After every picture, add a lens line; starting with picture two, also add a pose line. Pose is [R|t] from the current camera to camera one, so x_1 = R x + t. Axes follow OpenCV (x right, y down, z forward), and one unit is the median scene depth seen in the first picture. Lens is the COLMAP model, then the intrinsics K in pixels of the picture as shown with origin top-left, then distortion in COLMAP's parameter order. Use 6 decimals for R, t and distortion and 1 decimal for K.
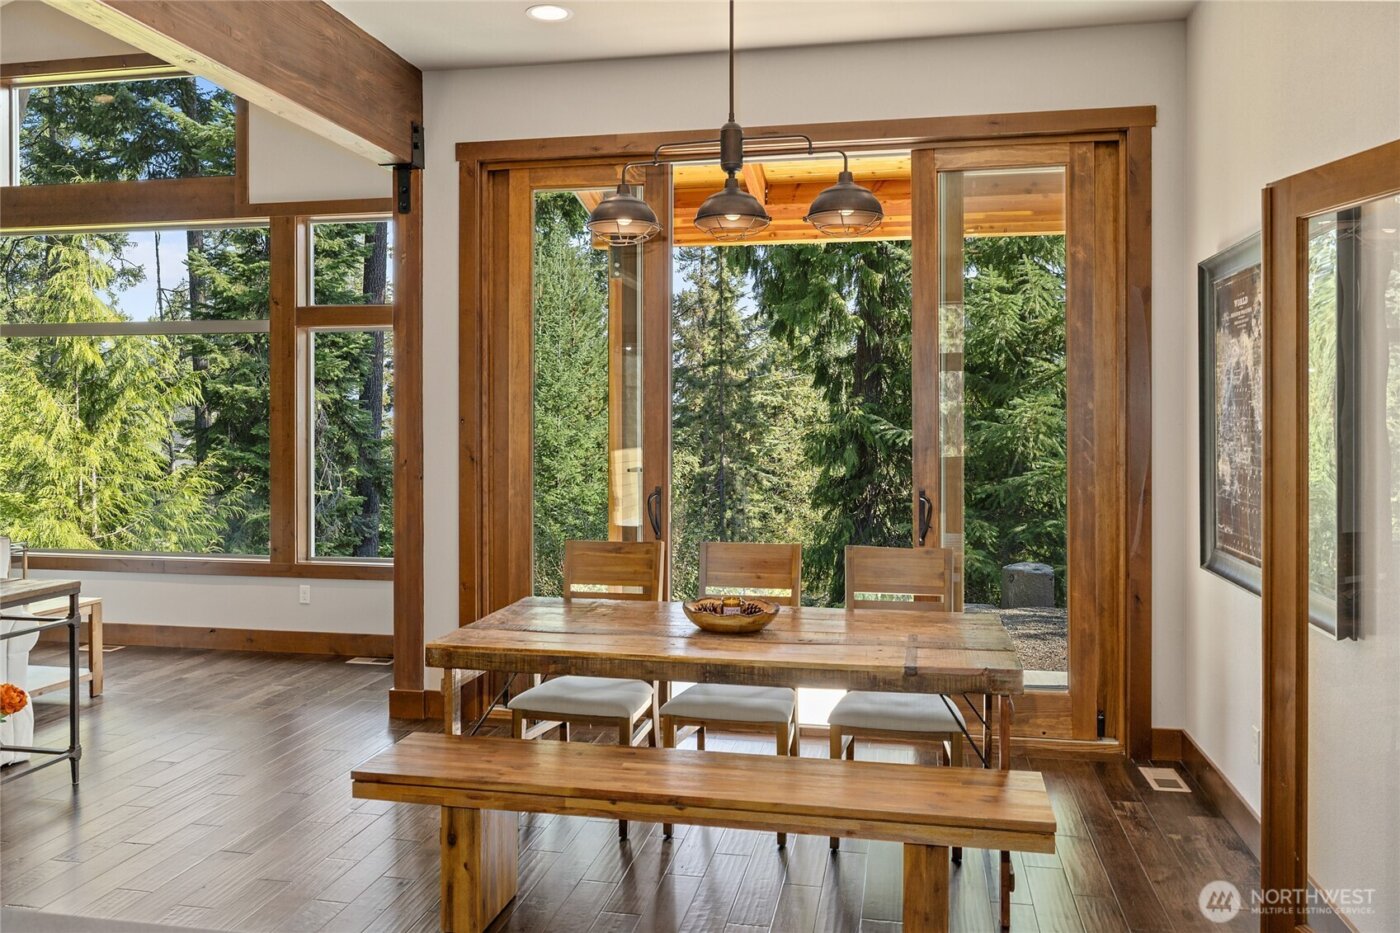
lens RADIAL K [[1099.8, 0, 691.6], [0, 1099.8, 428.9], [0, 0, 1]] dist [-0.001209, 0.000743]
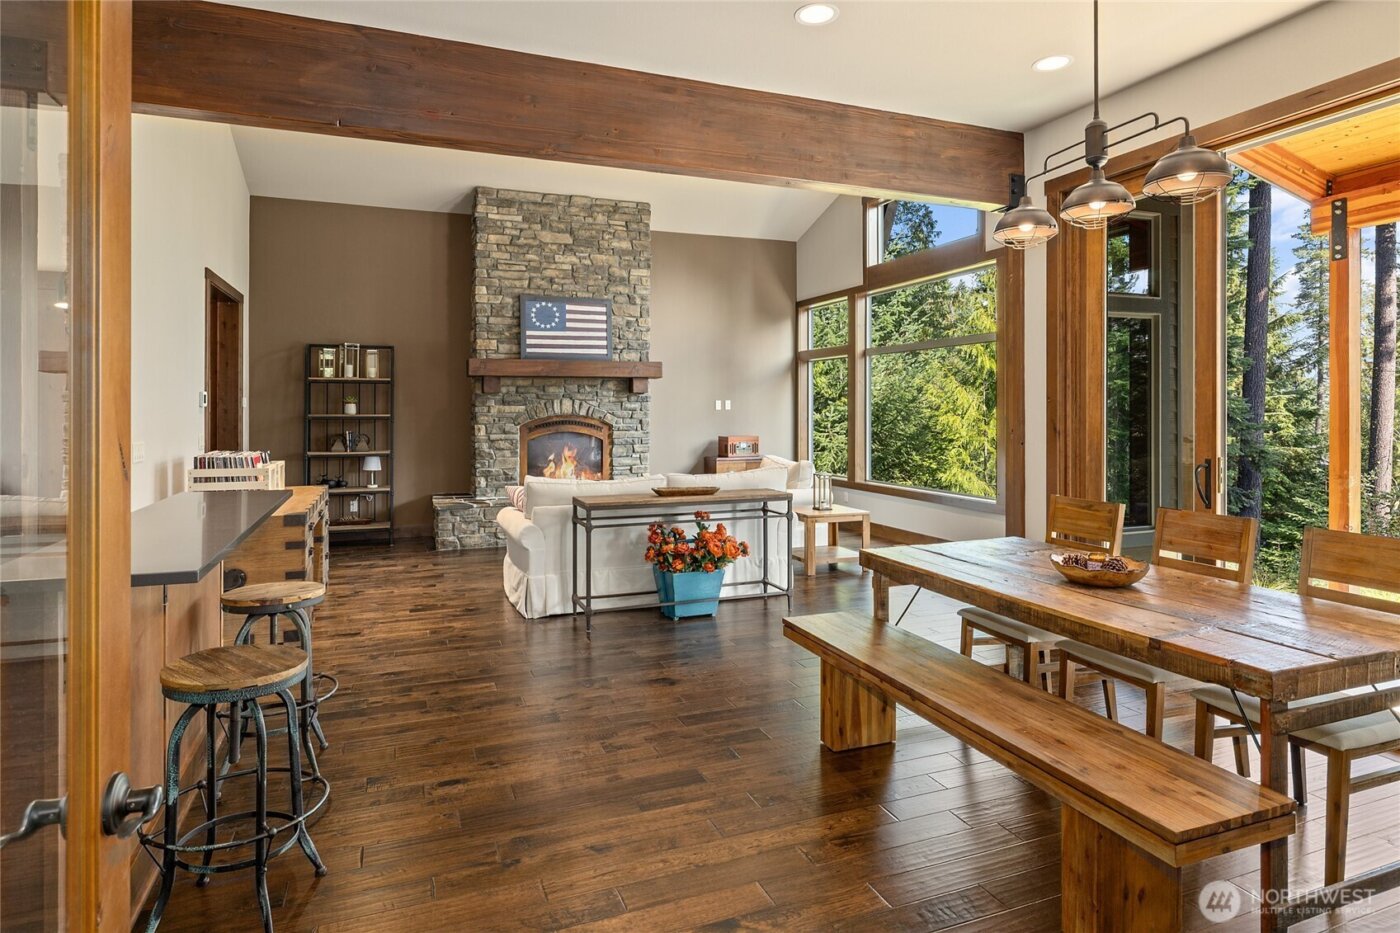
lens RADIAL K [[788.3, 0, 696.7], [0, 788.3, 410.0], [0, 0, 1]] dist [-0.003203, 0.001701]
pose [[0.540366, -0.001339, -0.841429, 0.326615], [-0.006333, 0.999964, -0.005659, 0.012152], [0.841406, 0.008387, 0.540339, 0.164029]]
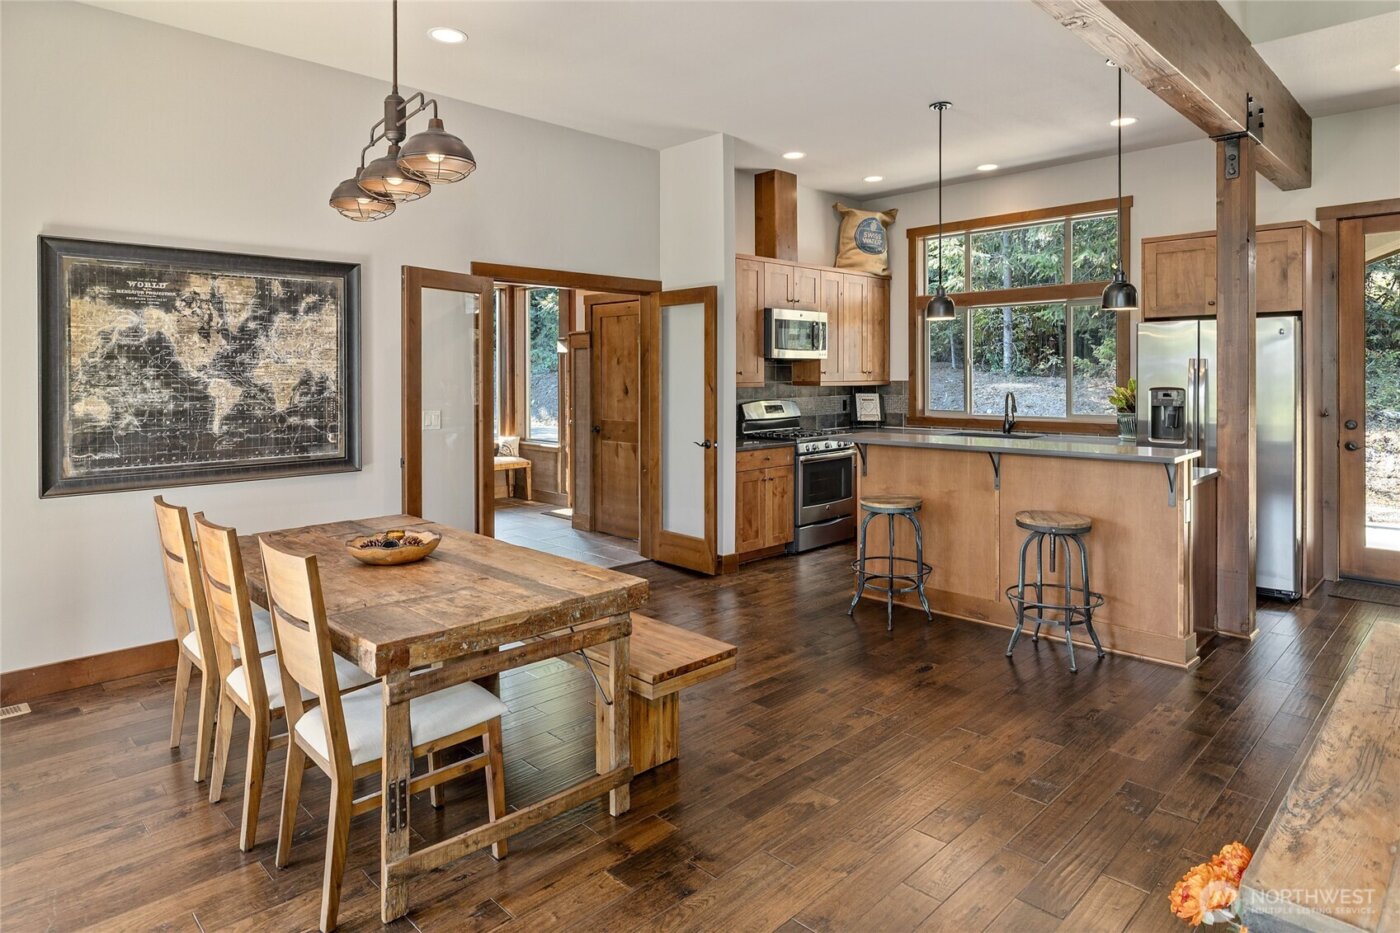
lens RADIAL K [[788.3, 0, 705.7], [0, 788.3, 383.5], [0, 0, 1]] dist [-0.003203, 0.001701]
pose [[-0.837242, -0.001430, 0.546831, -0.434875], [0.005920, 0.999914, 0.011680, 0.002767], [-0.546800, 0.013016, -0.837162, 1.002351]]
